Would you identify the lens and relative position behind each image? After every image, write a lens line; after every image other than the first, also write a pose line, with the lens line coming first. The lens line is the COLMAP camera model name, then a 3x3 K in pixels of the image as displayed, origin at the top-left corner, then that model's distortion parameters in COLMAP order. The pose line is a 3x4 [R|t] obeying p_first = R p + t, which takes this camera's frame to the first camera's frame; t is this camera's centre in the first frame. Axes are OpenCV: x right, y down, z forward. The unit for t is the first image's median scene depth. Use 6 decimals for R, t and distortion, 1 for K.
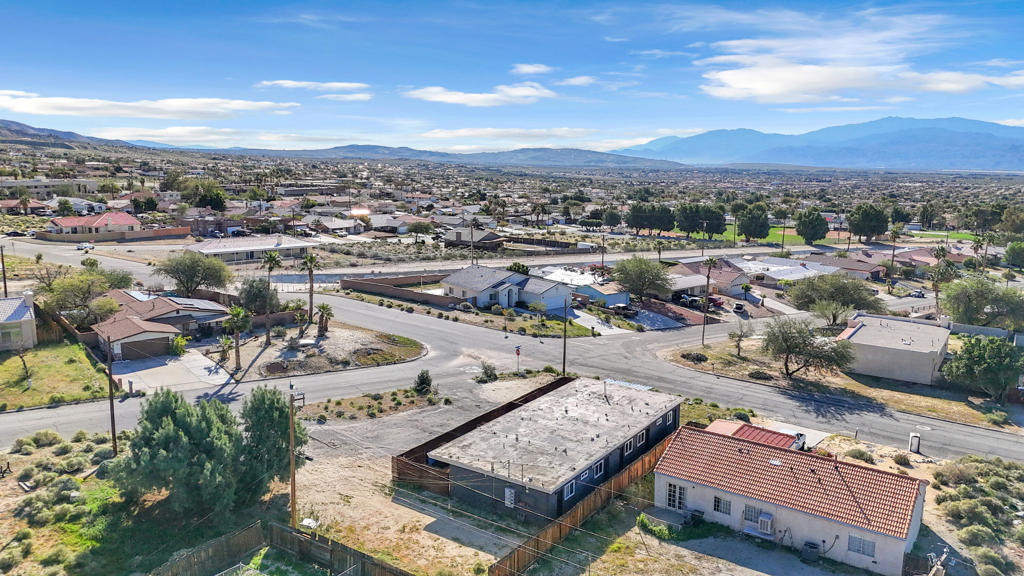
lens RADIAL K [[749.5, 0, 512.0], [0, 749.5, 288.0], [0, 0, 1]] dist [0.073607, -0.067939]
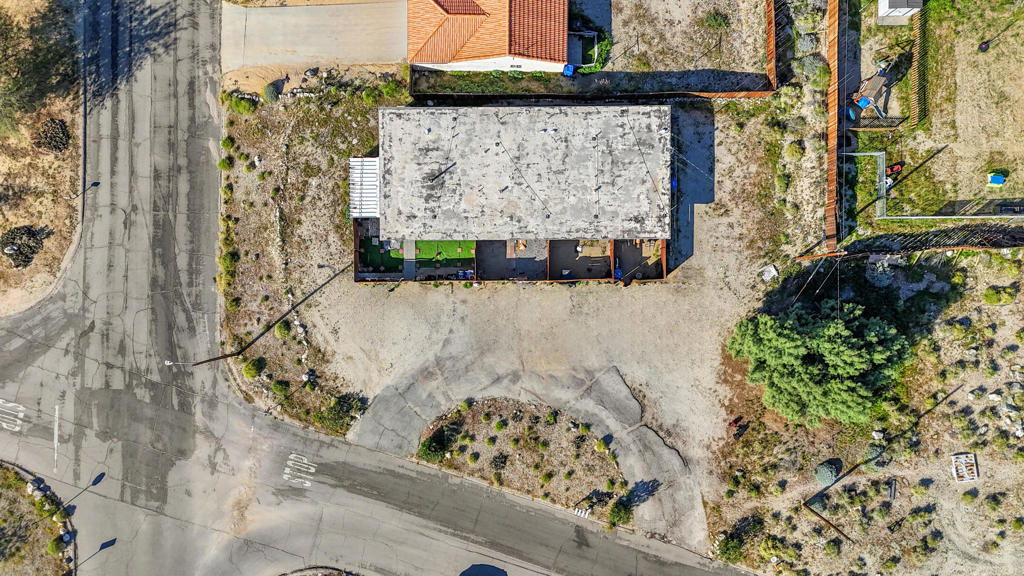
lens RADIAL K [[749.5, 0, 512.0], [0, 749.5, 288.0], [0, 0, 1]] dist [0.073607, -0.067939]
pose [[-0.567626, -0.823209, -0.011350, -0.017378], [0.136590, -0.107760, 0.984749, -0.544619], [-0.811877, 0.557418, 0.173610, 0.629221]]
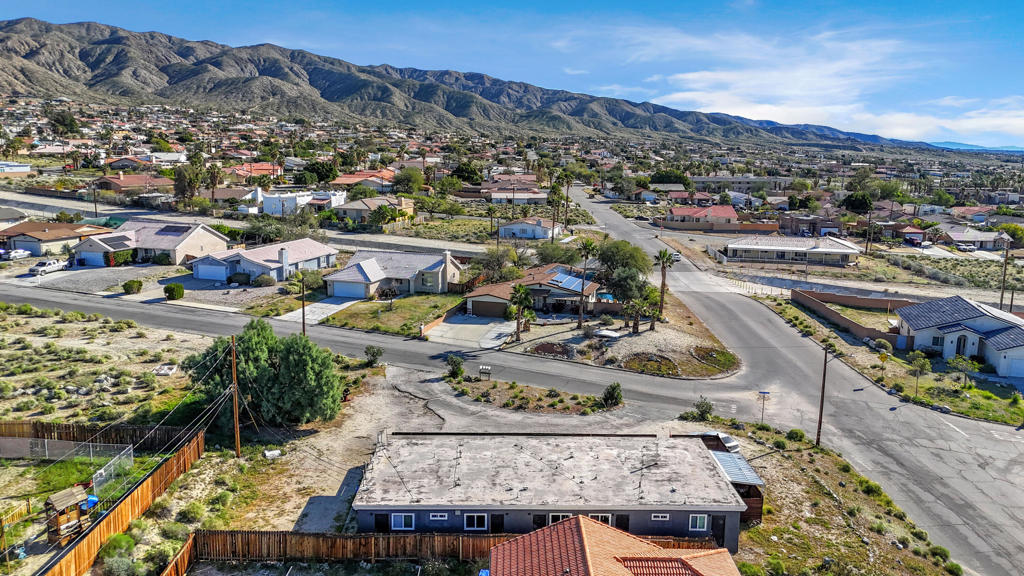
lens RADIAL K [[749.5, 0, 512.0], [0, 749.5, 288.0], [0, 0, 1]] dist [0.073607, -0.067939]
pose [[0.573760, 0.150008, -0.805169, 0.459825], [-0.152146, 0.985494, 0.075185, -0.045188], [0.804768, 0.079365, 0.588260, 0.326573]]
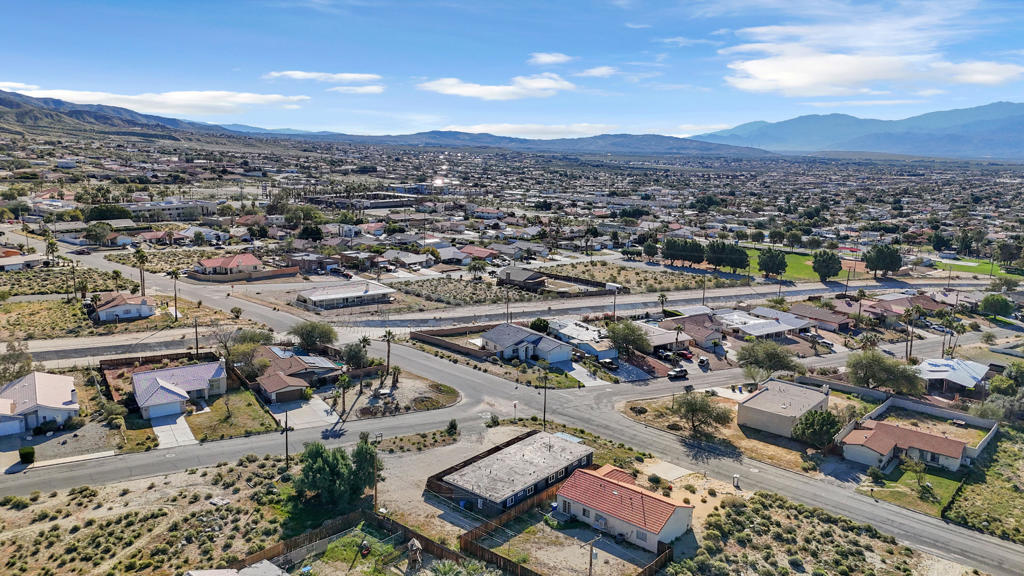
lens RADIAL K [[749.5, 0, 512.0], [0, 749.5, 288.0], [0, 0, 1]] dist [0.073607, -0.067939]
pose [[0.994497, 0.026421, -0.101377, 0.152761], [-0.024424, 0.999484, 0.020885, -0.192821], [0.101877, -0.018294, 0.994629, -0.555926]]
